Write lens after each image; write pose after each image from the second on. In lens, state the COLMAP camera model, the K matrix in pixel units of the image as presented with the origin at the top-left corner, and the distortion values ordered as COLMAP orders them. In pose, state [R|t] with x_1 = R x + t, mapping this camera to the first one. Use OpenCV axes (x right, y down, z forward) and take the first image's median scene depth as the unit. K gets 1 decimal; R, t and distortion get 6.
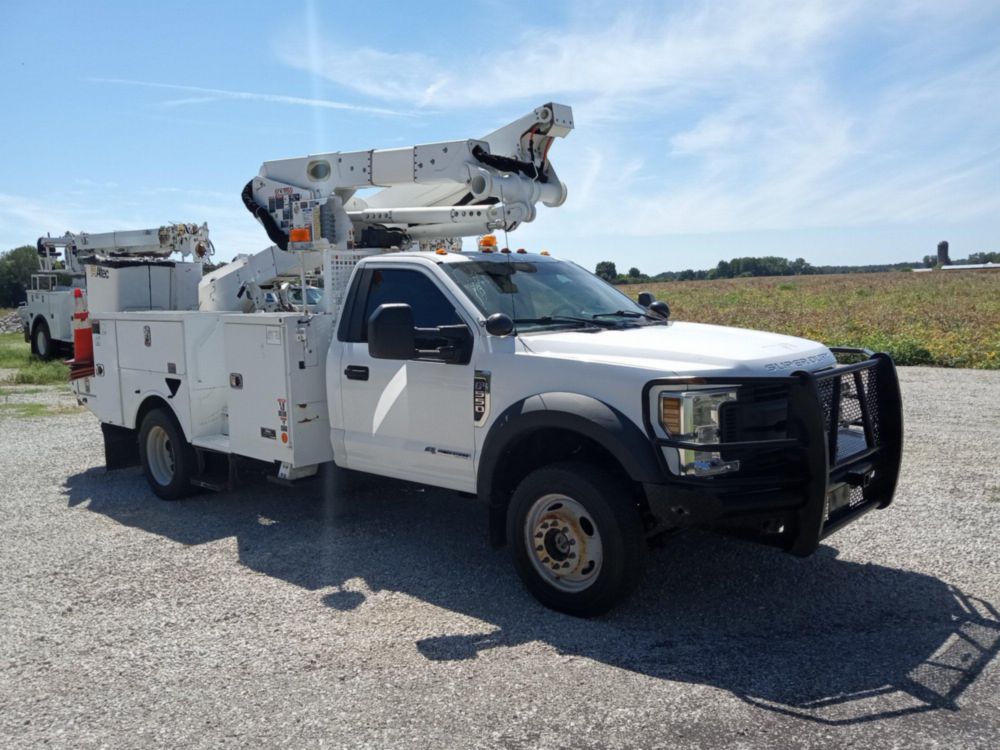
lens RADIAL K [[827.8, 0, 500.0], [0, 827.8, 374.5], [0, 0, 1]] dist [0.024911, -0.055049]
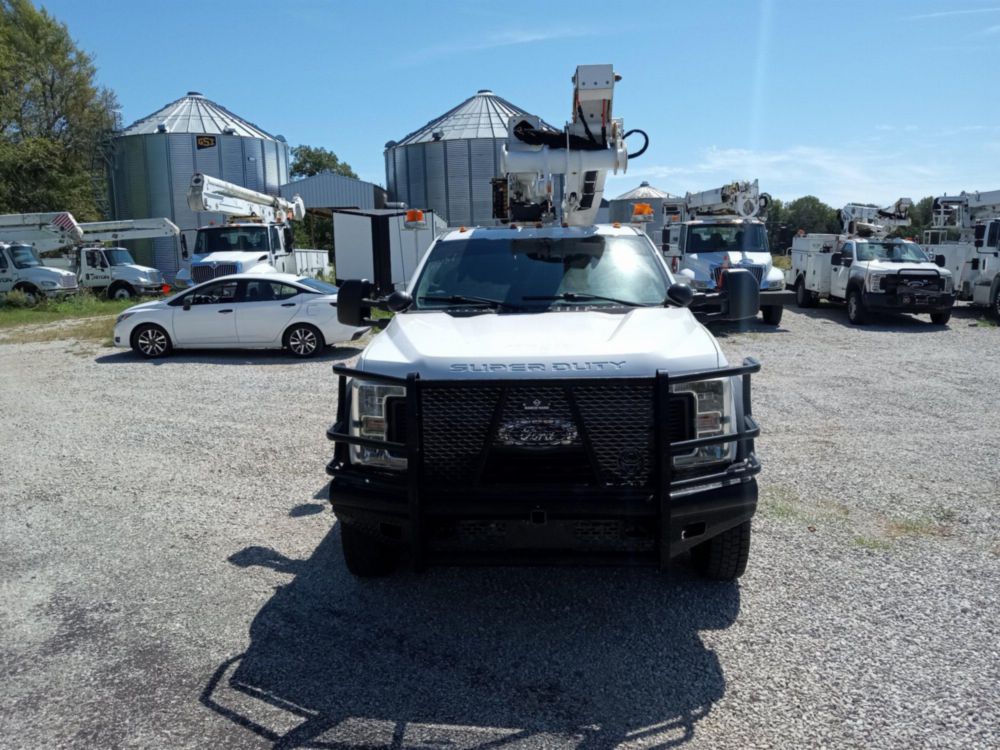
lens RADIAL K [[827.8, 0, 502.3], [0, 827.8, 367.2], [0, 0, 1]] dist [0.024911, -0.055049]
pose [[0.617864, 0.114008, -0.777976, 0.472235], [-0.069552, 0.993478, 0.090351, -0.041981], [0.783203, -0.001715, 0.621764, 0.212244]]
